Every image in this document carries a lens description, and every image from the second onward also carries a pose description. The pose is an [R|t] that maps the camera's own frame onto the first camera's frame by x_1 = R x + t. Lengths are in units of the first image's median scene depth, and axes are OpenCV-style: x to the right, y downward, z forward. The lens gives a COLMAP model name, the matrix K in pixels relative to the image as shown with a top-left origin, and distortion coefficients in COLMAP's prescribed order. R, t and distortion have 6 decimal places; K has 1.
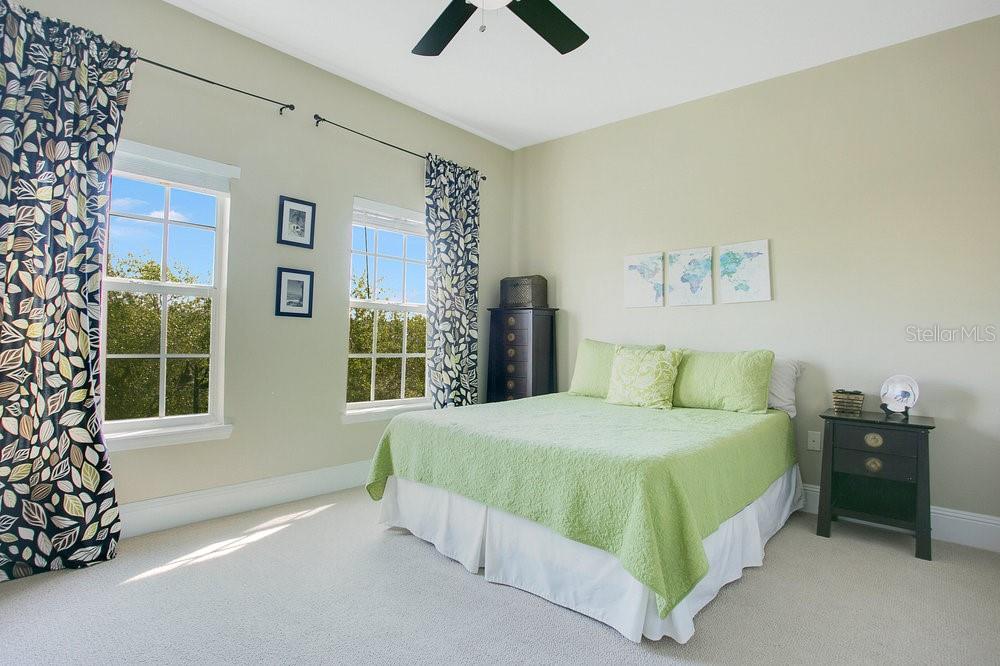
lens RADIAL K [[507.5, 0, 494.7], [0, 507.5, 331.2], [0, 0, 1]] dist [-0.073786, 0.030255]
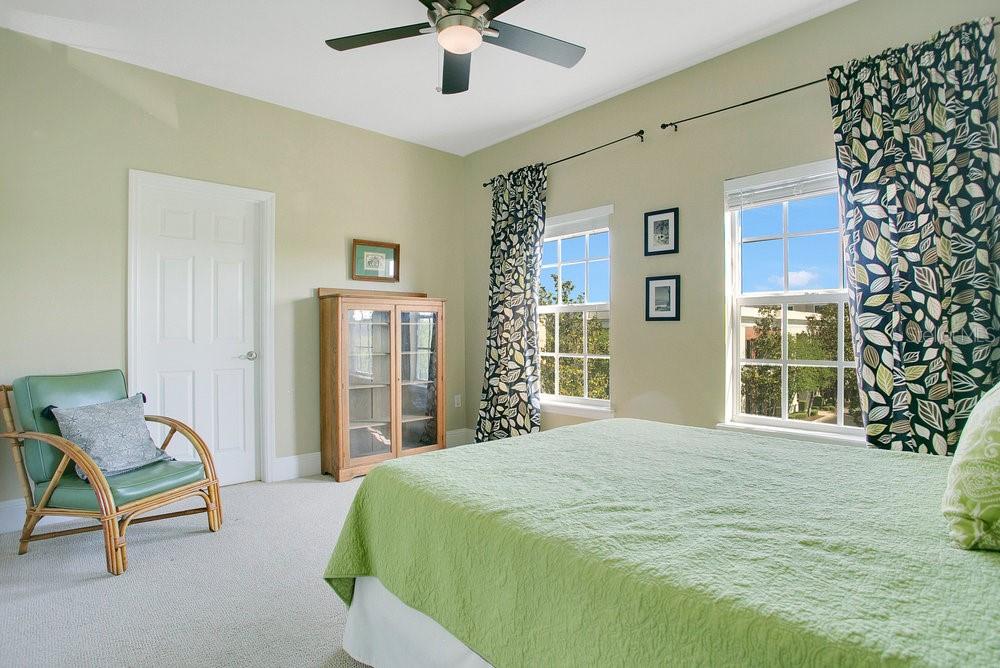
lens RADIAL K [[507.5, 0, 494.7], [0, 507.5, 332.2], [0, 0, 1]] dist [-0.073786, 0.030255]
pose [[-0.085444, -0.028566, -0.995933, 0.684336], [0.012057, 0.999486, -0.029702, 0.022312], [0.996270, -0.014545, -0.085056, 0.729209]]
